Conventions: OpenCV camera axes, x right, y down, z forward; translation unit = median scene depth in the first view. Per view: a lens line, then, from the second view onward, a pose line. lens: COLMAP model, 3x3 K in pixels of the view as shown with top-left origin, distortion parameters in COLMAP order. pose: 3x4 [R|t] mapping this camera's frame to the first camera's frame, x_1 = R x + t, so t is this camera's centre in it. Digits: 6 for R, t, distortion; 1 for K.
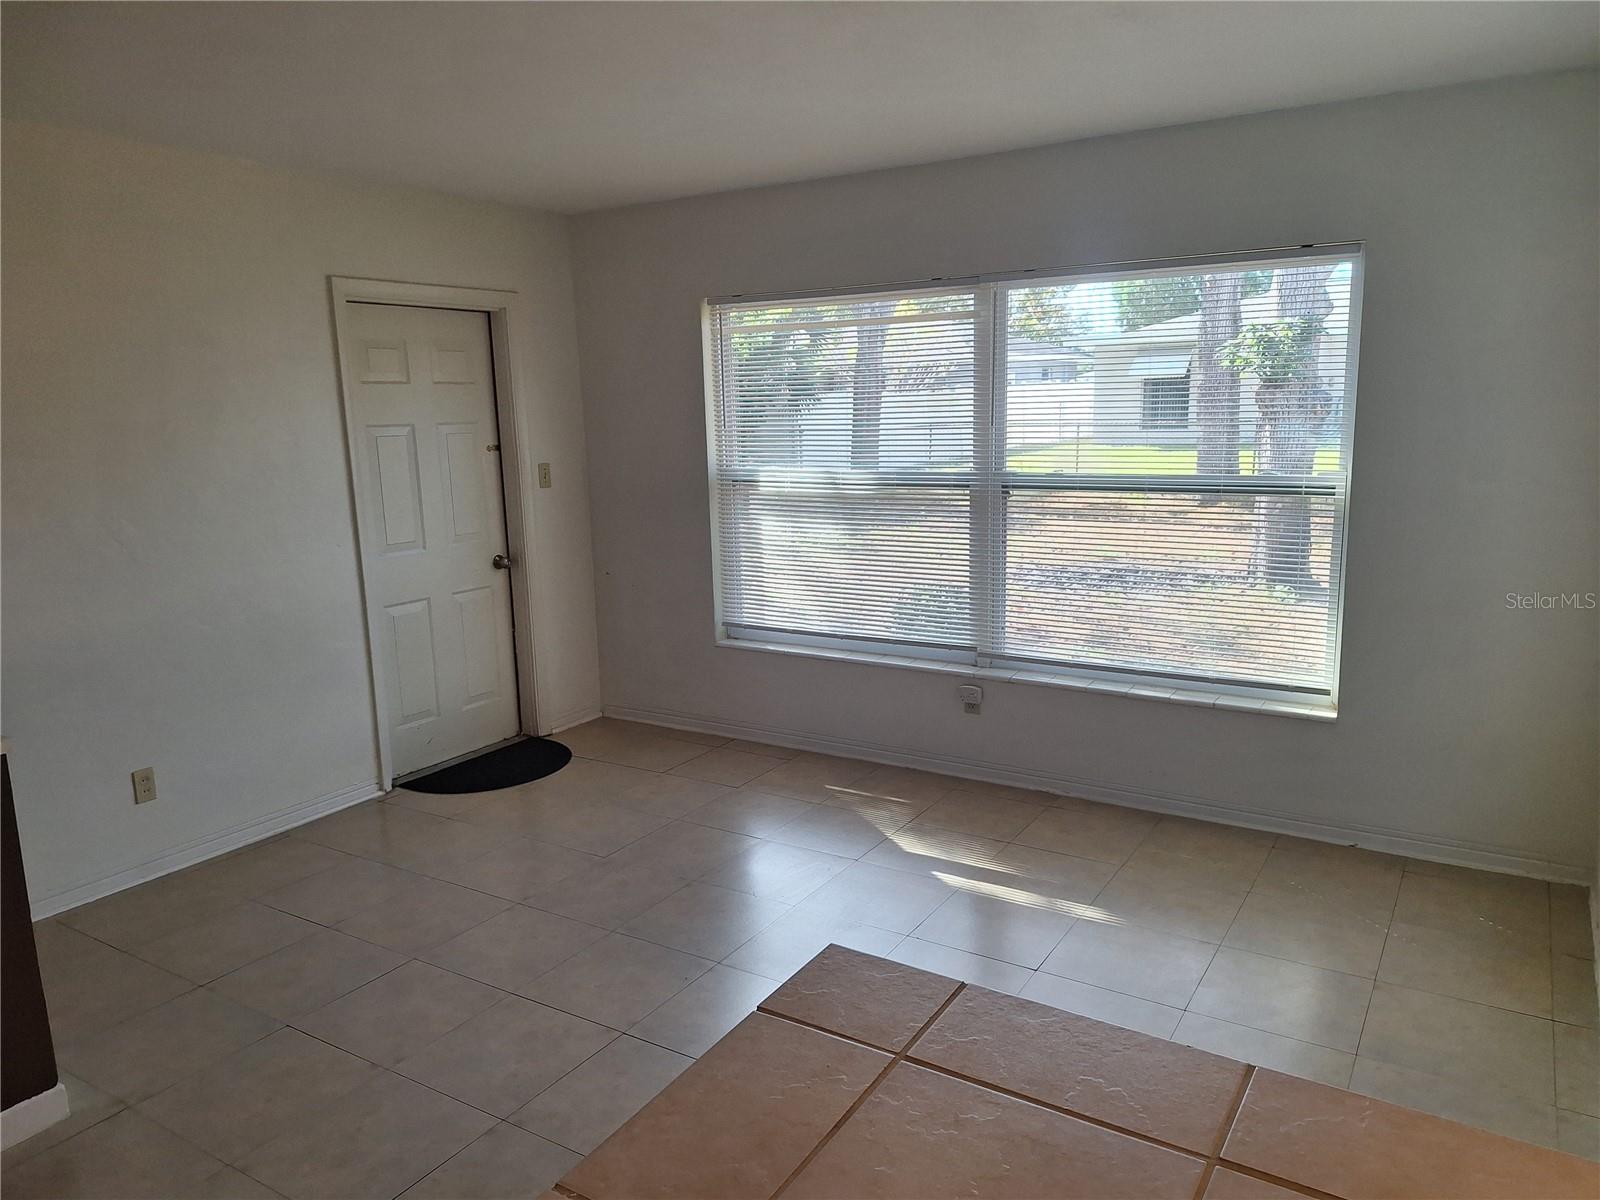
lens RADIAL K [[1109.9, 0, 812.7], [0, 1109.9, 597.5], [0, 0, 1]] dist [0.029908, -0.014002]
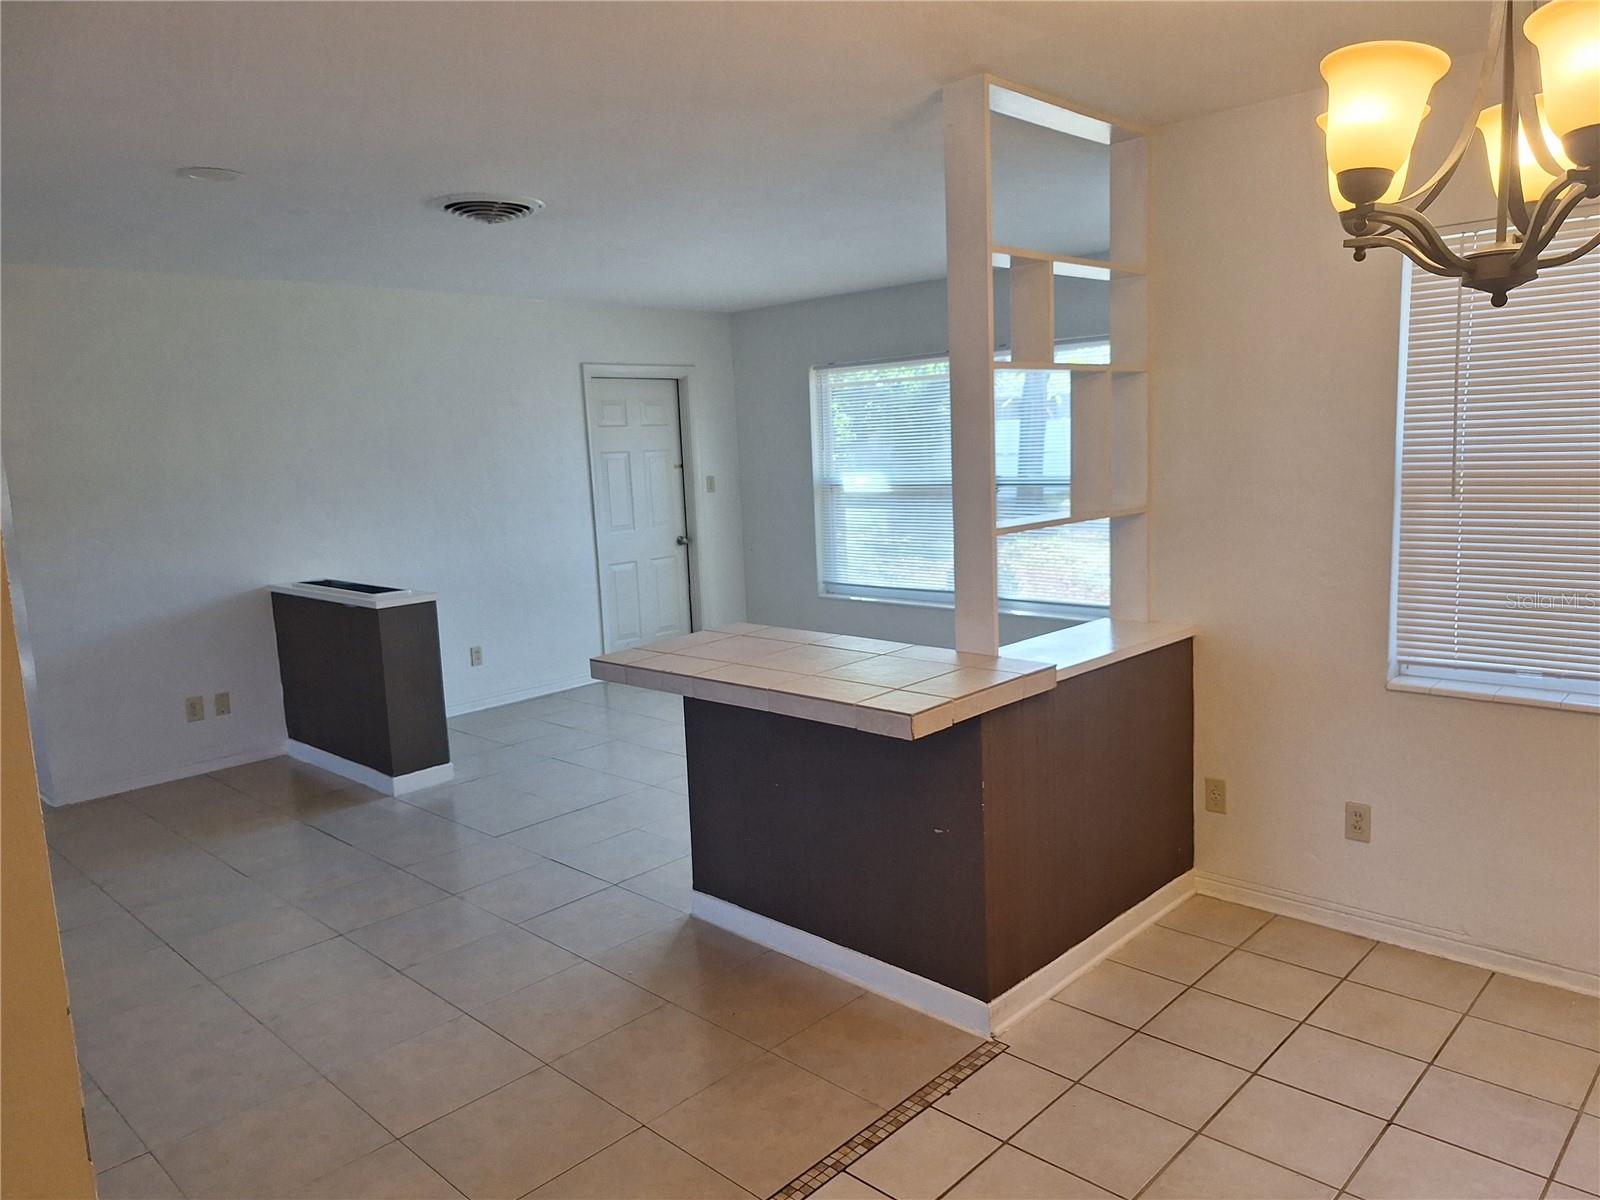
lens RADIAL K [[1109.9, 0, 797.2], [0, 1109.9, 603.2], [0, 0, 1]] dist [0.029908, -0.014002]
pose [[0.976948, 0.012130, -0.213133, 0.208361], [-0.018998, 0.999363, -0.030204, 0.100489], [0.212631, 0.033557, 0.976556, -0.471292]]
